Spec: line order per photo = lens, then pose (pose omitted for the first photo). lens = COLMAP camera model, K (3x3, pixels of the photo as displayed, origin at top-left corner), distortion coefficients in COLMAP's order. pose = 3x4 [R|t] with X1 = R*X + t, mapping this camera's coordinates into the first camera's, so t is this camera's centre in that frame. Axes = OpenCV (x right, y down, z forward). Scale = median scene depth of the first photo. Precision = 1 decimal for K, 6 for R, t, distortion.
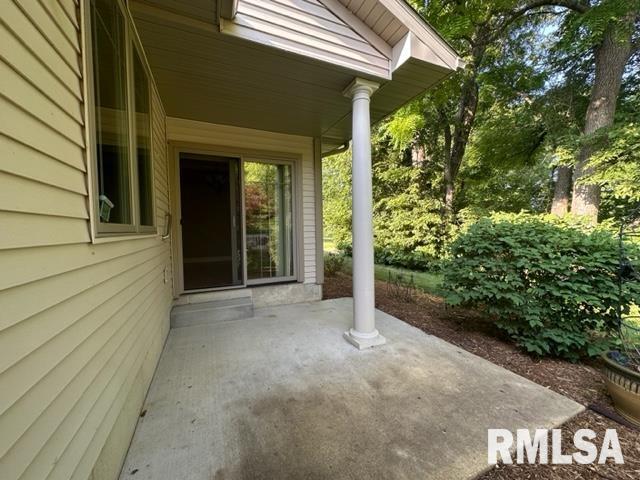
lens RADIAL K [[254.6, 0, 320.5], [0, 254.6, 238.6], [0, 0, 1]] dist [0.000415, 0.000565]
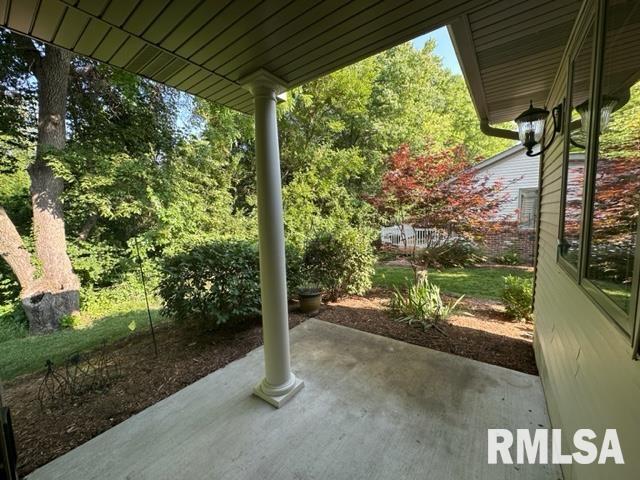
lens RADIAL K [[254.6, 0, 320.7], [0, 254.6, 240.2], [0, 0, 1]] dist [0.000415, 0.000565]
pose [[-0.501672, -0.054697, 0.863327, -0.837375], [0.068267, 0.992383, 0.102543, -0.240232], [-0.862360, 0.110380, -0.494117, 1.729598]]
